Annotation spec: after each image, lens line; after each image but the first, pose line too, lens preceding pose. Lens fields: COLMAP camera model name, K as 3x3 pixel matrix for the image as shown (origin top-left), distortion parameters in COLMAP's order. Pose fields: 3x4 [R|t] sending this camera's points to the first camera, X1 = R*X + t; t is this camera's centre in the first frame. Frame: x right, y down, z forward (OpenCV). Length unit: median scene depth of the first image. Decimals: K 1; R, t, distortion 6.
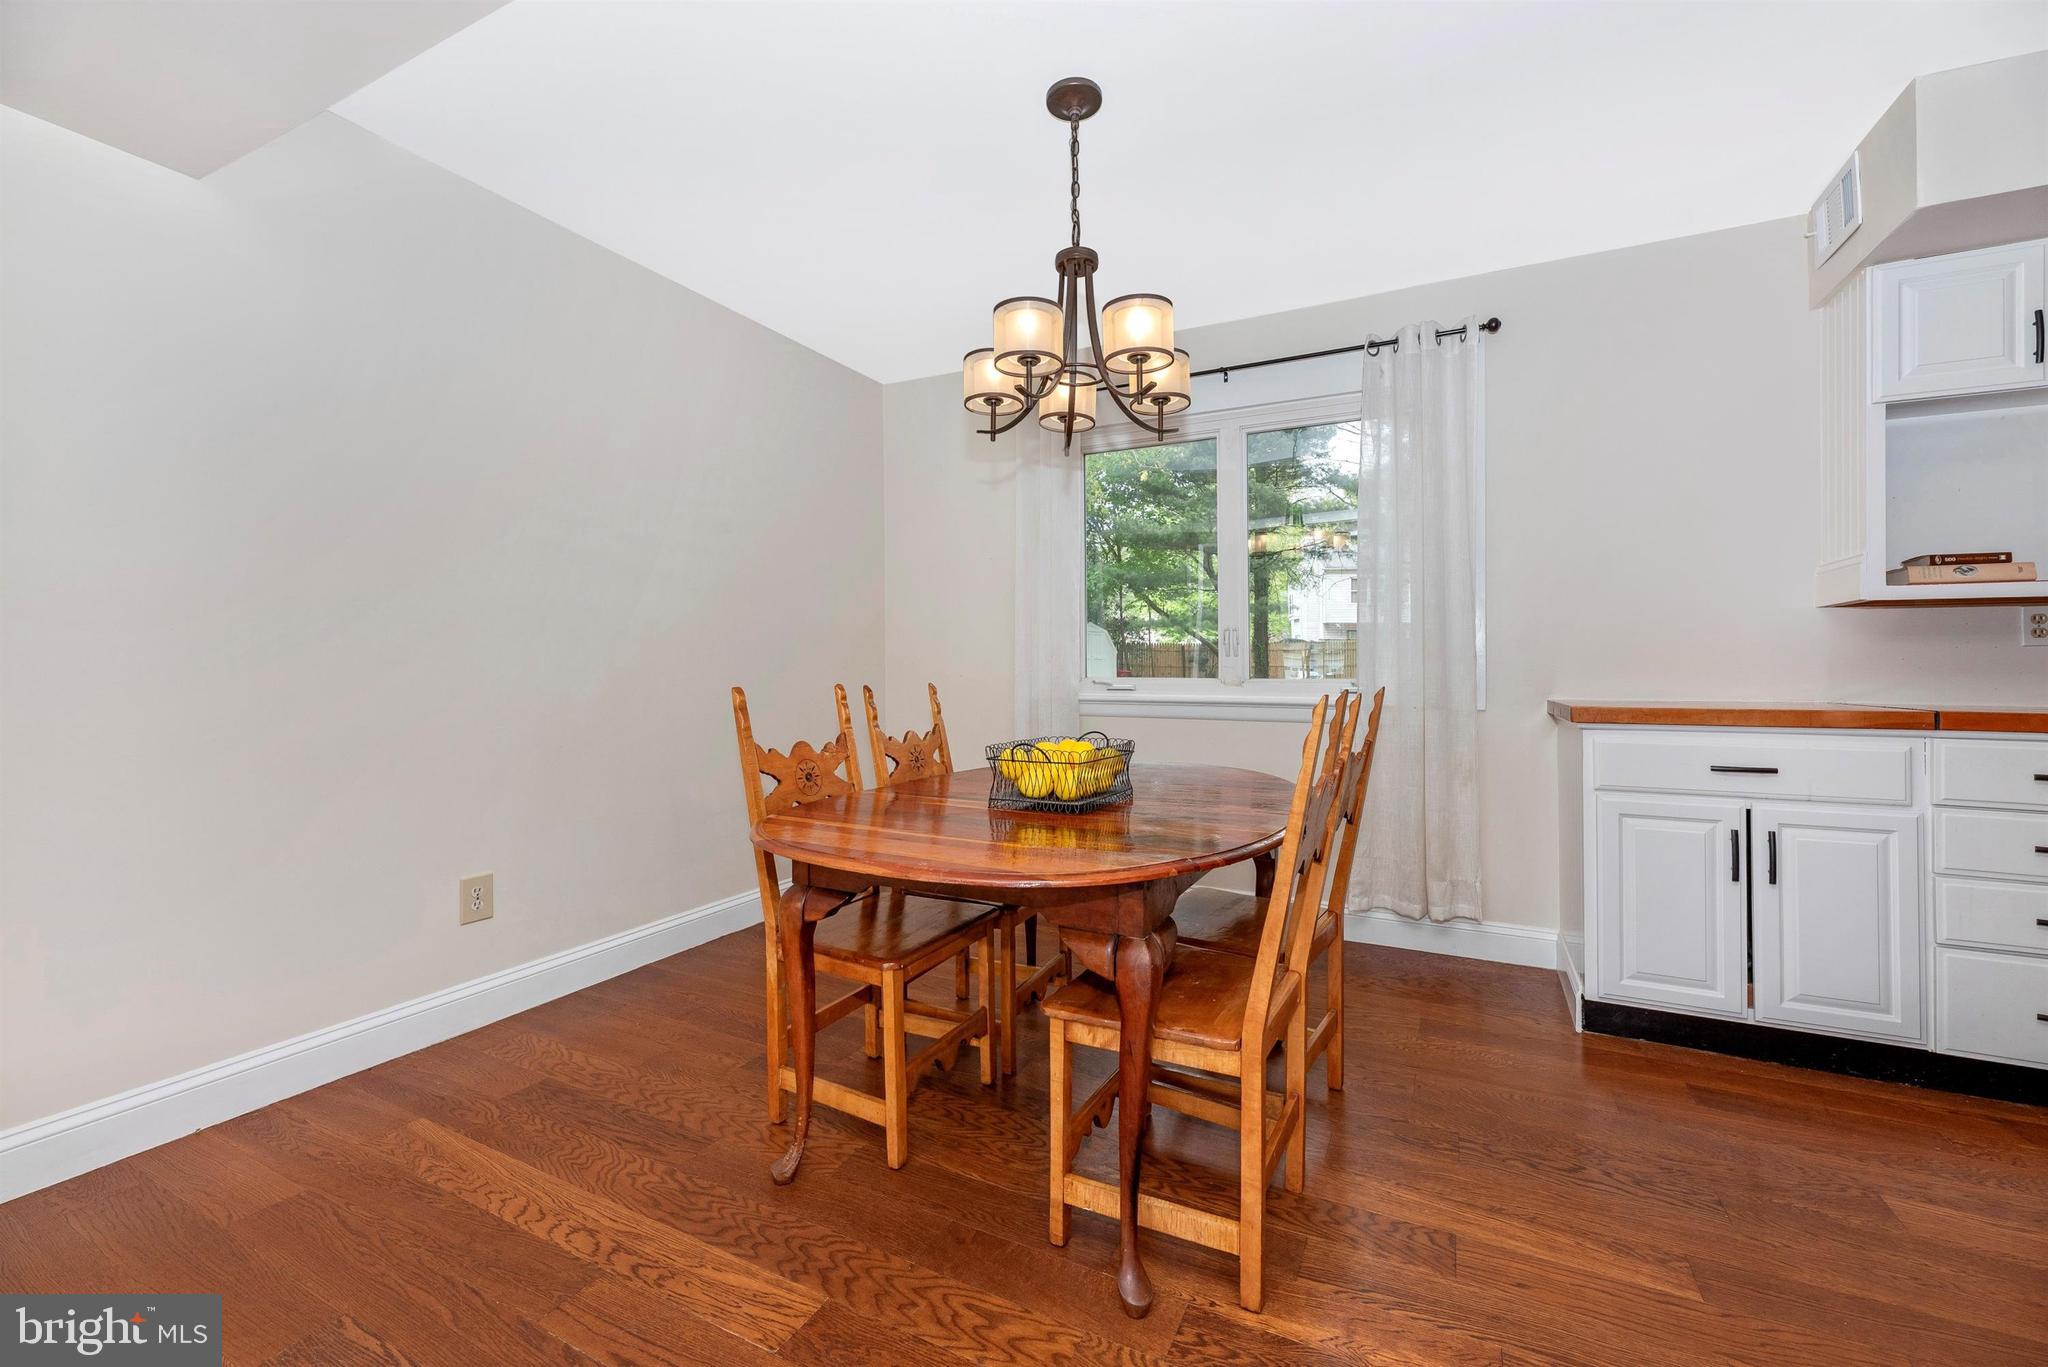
lens RADIAL K [[840.3, 0, 1017.9], [0, 840.3, 657.3], [0, 0, 1]] dist [-0.001479, -0.000077]
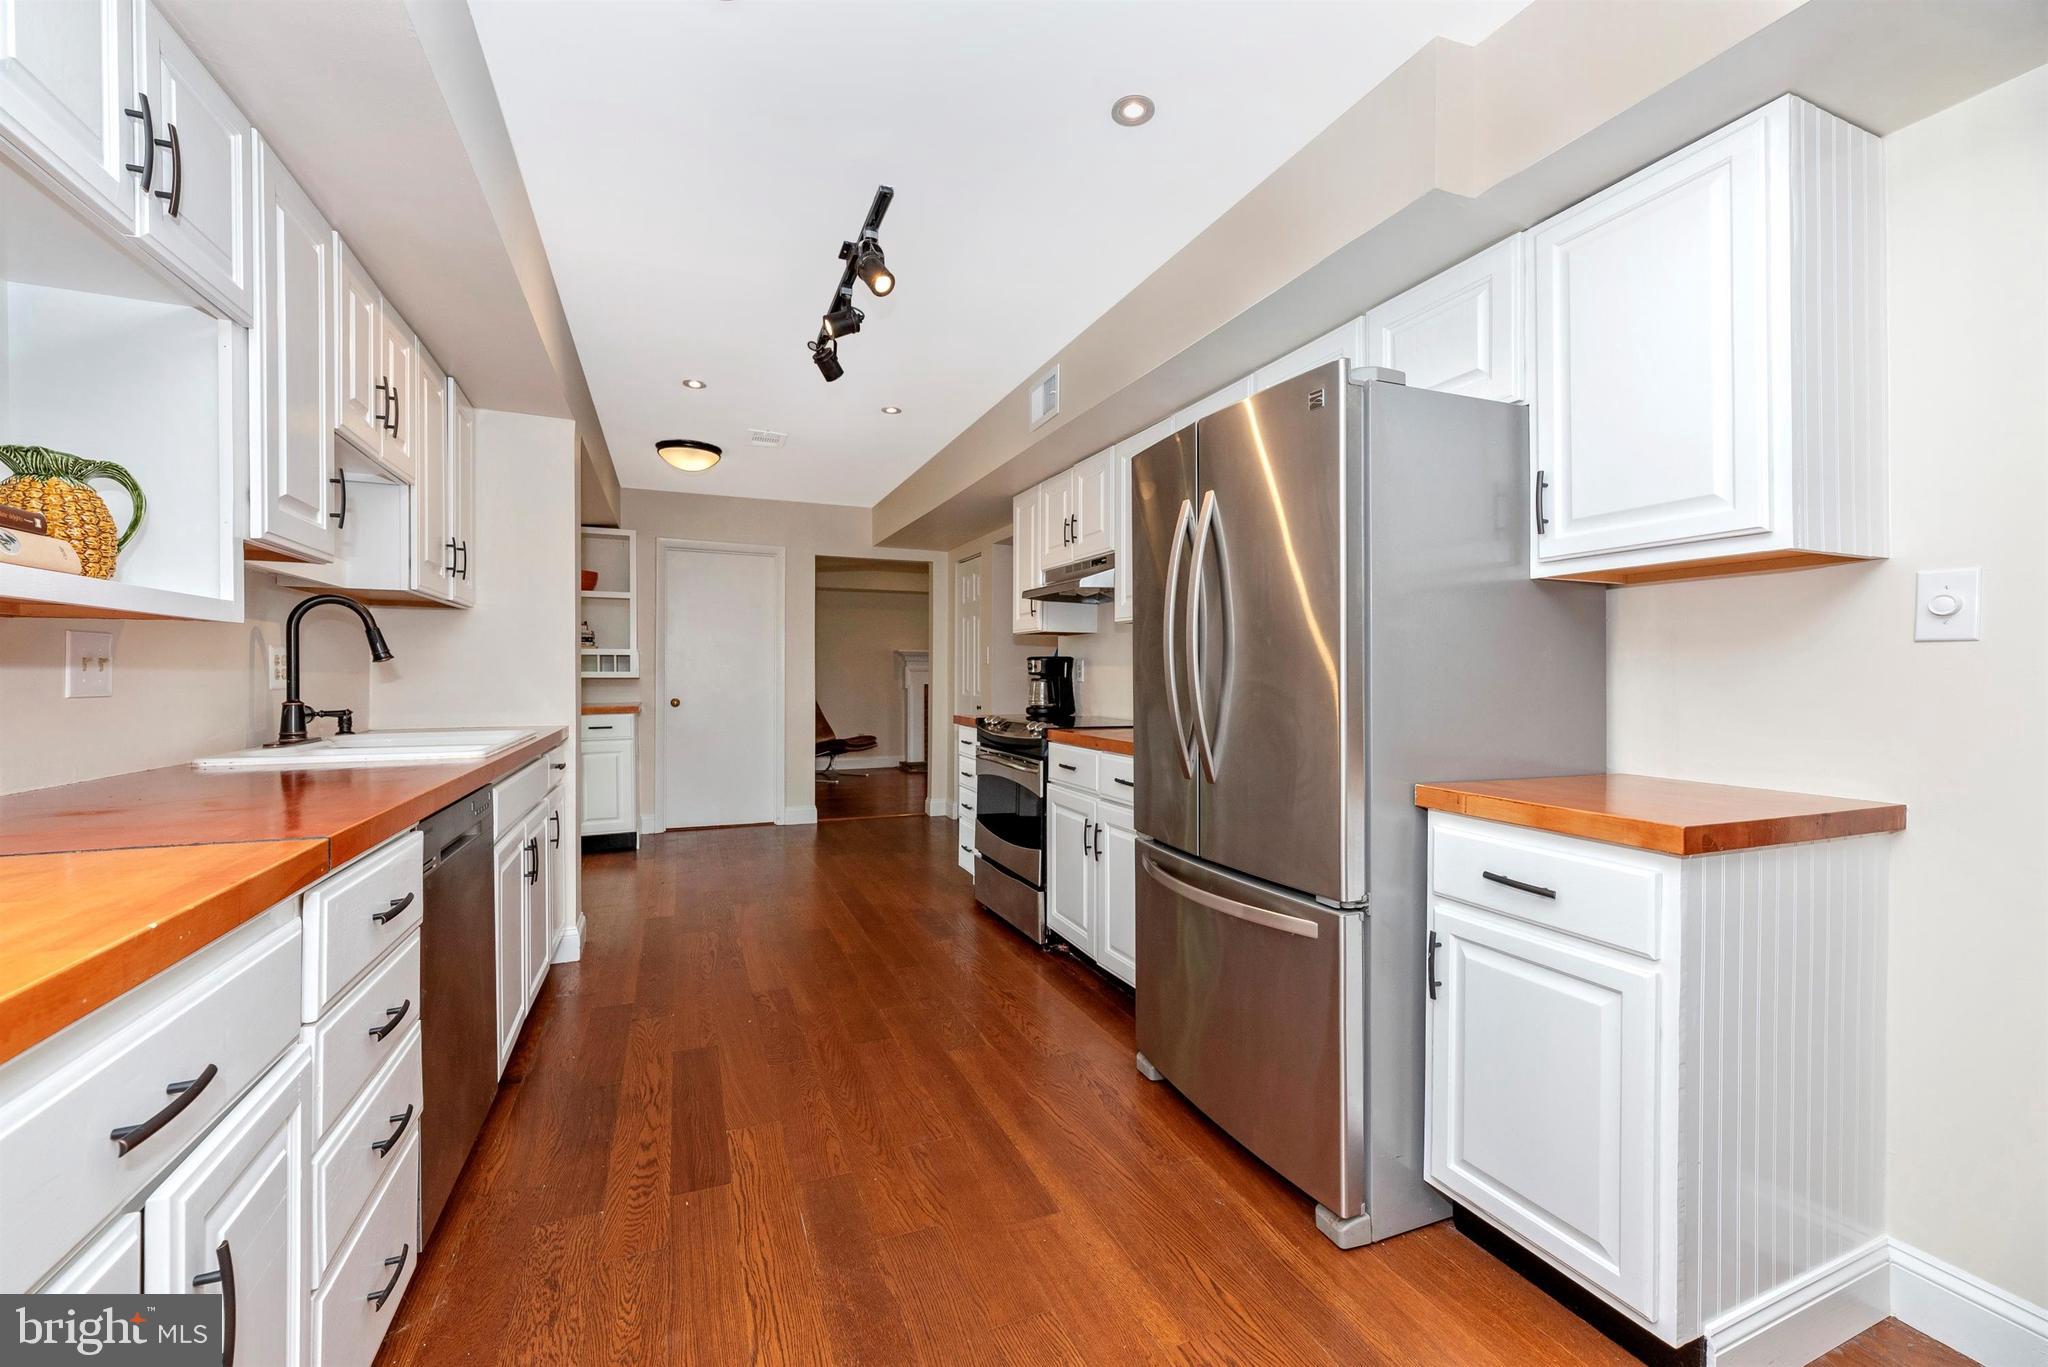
lens RADIAL K [[827.3, 0, 1028.8], [0, 827.3, 671.4], [0, 0, 1]] dist [-0.009604, -0.000001]
pose [[-0.759360, 0.001657, 0.650668, 0.391889], [-0.015539, 0.999665, -0.020680, -0.027515], [-0.650485, -0.025814, -0.759080, 0.977125]]
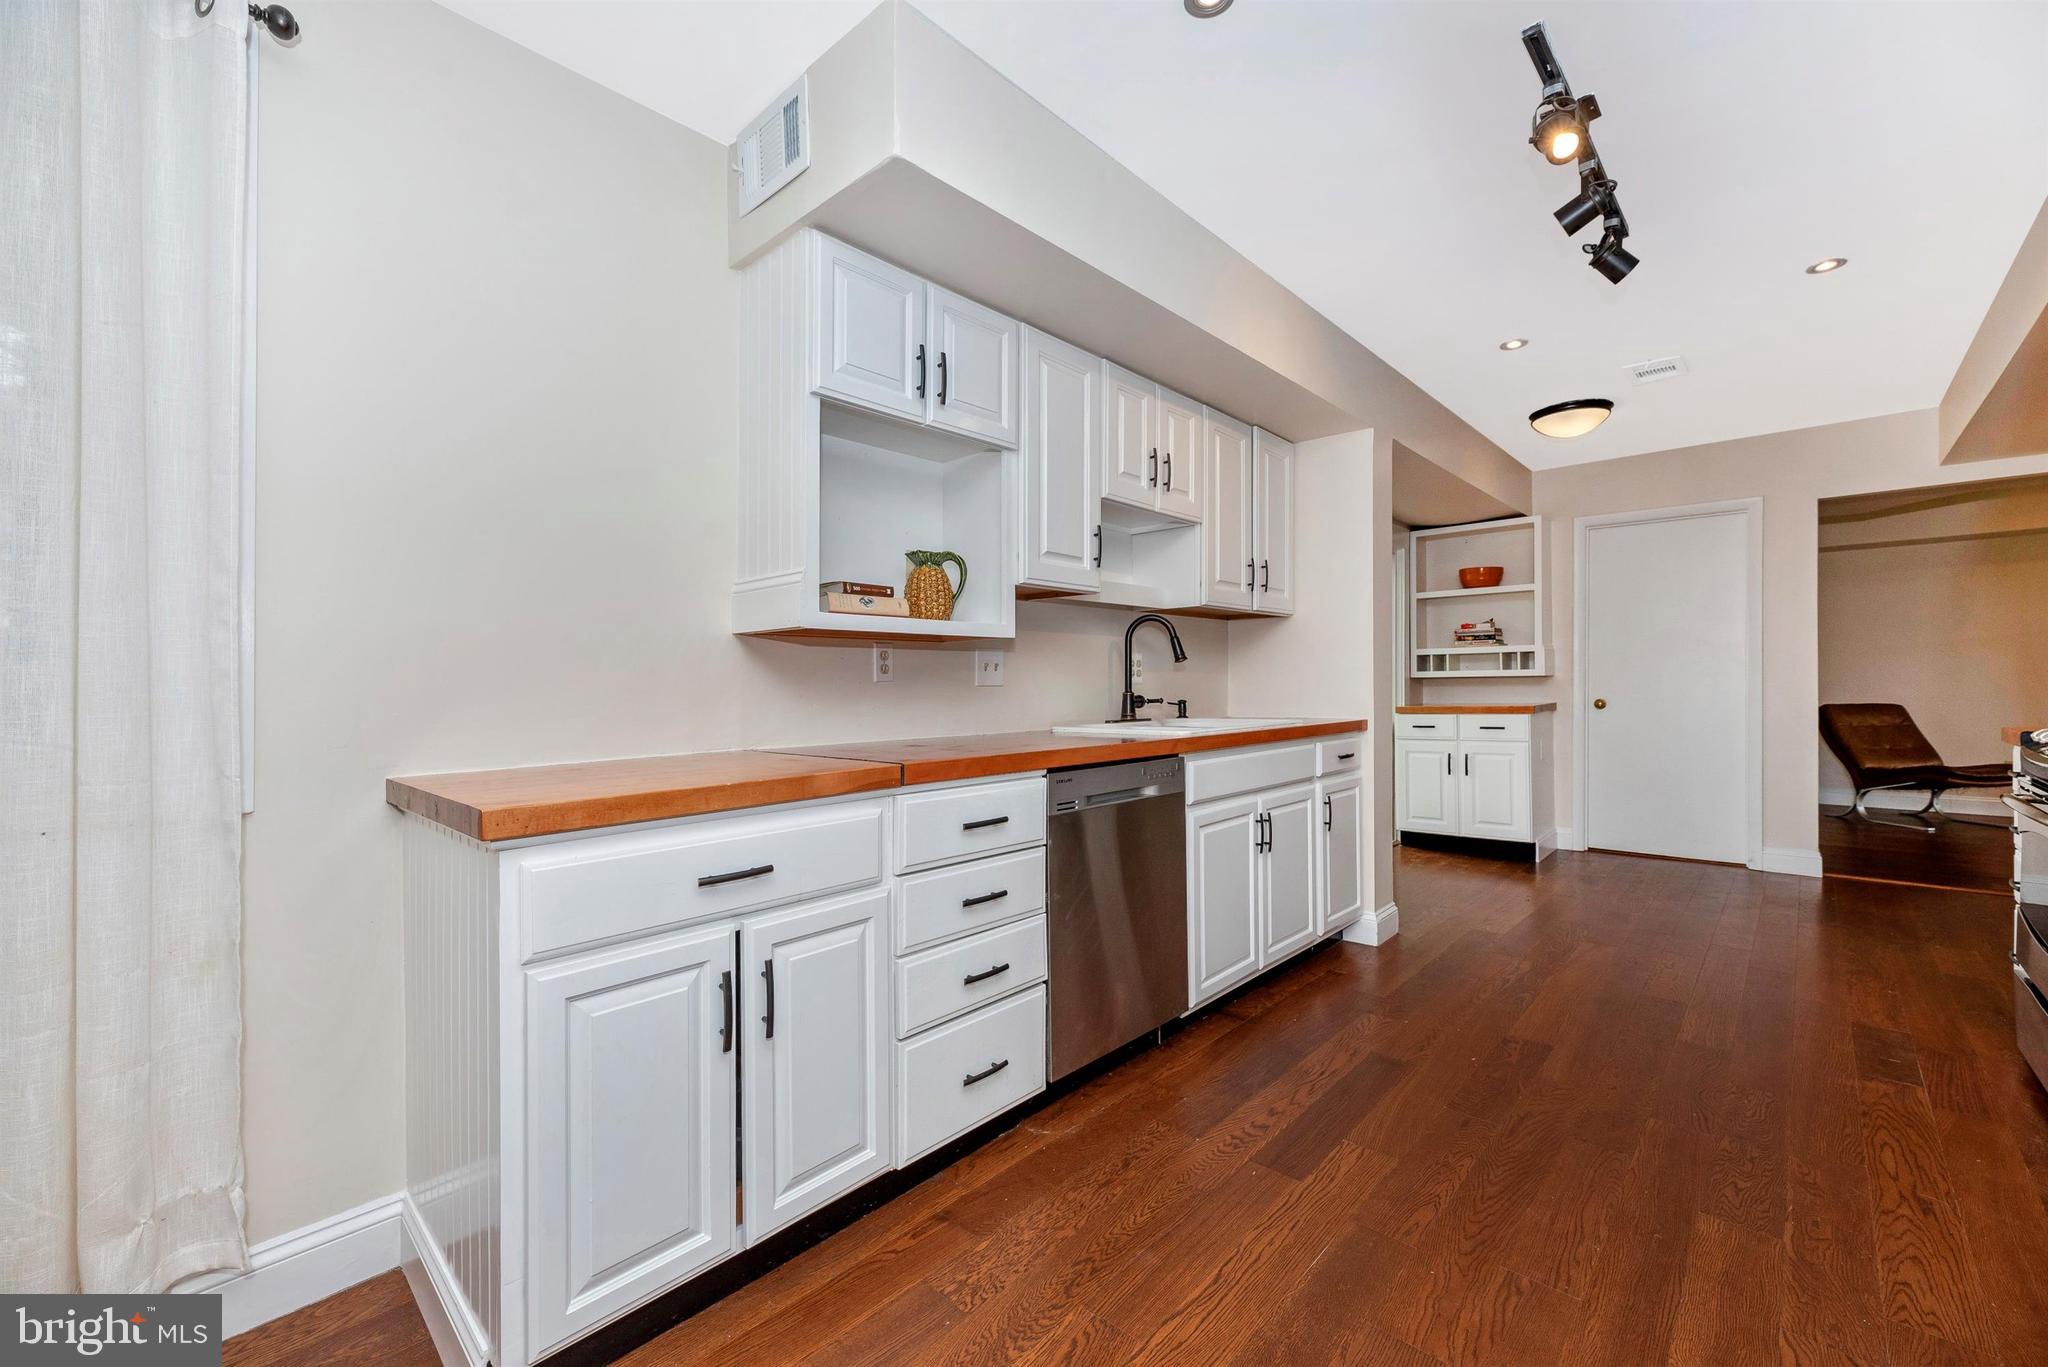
lens RADIAL K [[832.4, 0, 1019.6], [0, 832.4, 678.8], [0, 0, 1]] dist [-0.000923, 0.000008]
pose [[0.284958, 0.003284, 0.958534, 0.292763], [-0.008577, 0.999963, -0.000876, -0.018755], [-0.958502, -0.007972, 0.284976, 0.575712]]
